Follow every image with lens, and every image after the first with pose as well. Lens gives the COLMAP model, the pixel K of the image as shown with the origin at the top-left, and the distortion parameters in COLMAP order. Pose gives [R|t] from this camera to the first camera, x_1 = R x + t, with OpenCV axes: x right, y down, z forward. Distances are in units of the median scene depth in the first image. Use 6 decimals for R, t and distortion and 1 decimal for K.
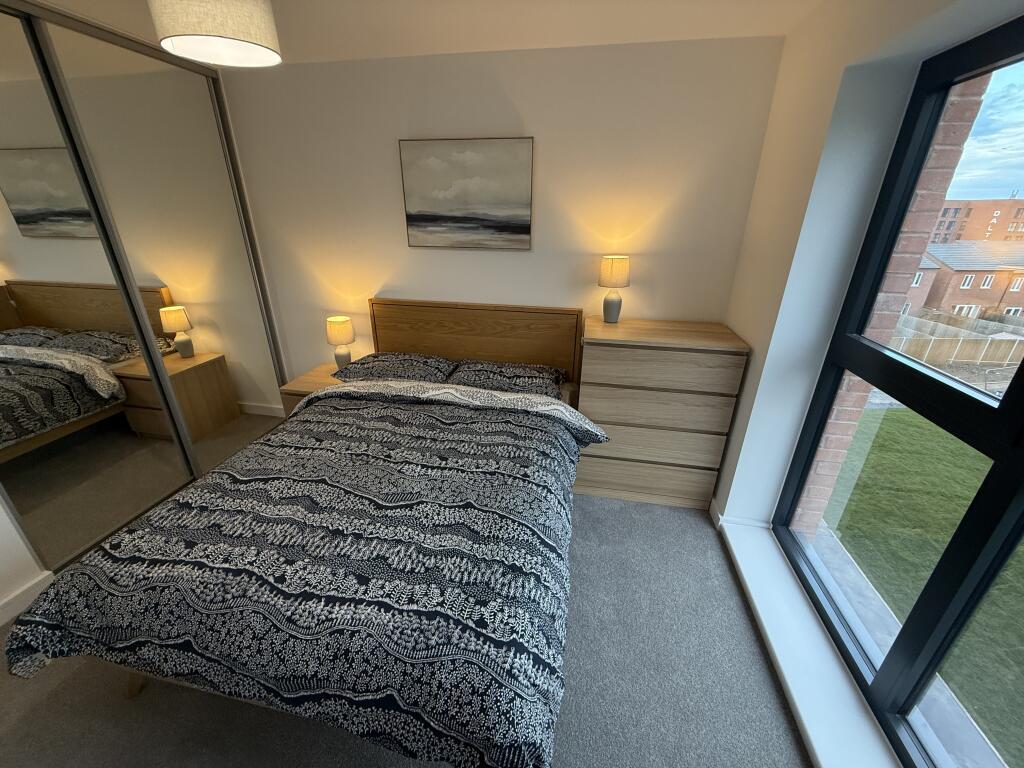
lens RADIAL K [[403.3, 0, 512.0], [0, 403.3, 384.0], [0, 0, 1]] dist [0.000559, 0.000053]
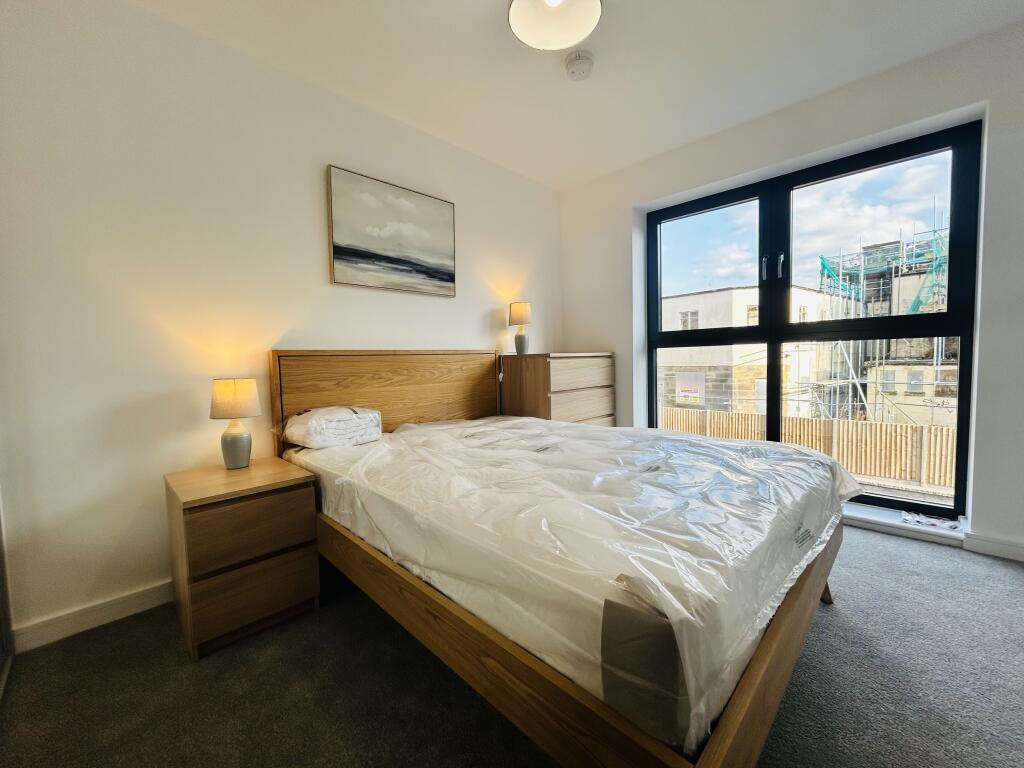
lens RADIAL K [[408.2, 0, 512.0], [0, 408.2, 384.0], [0, 0, 1]] dist [0.002917, -0.000101]
pose [[0.545122, -0.078536, 0.834670, -0.808728], [0.356048, 0.923042, -0.145683, 0.096651], [-0.758994, 0.376598, 0.531133, 0.398843]]
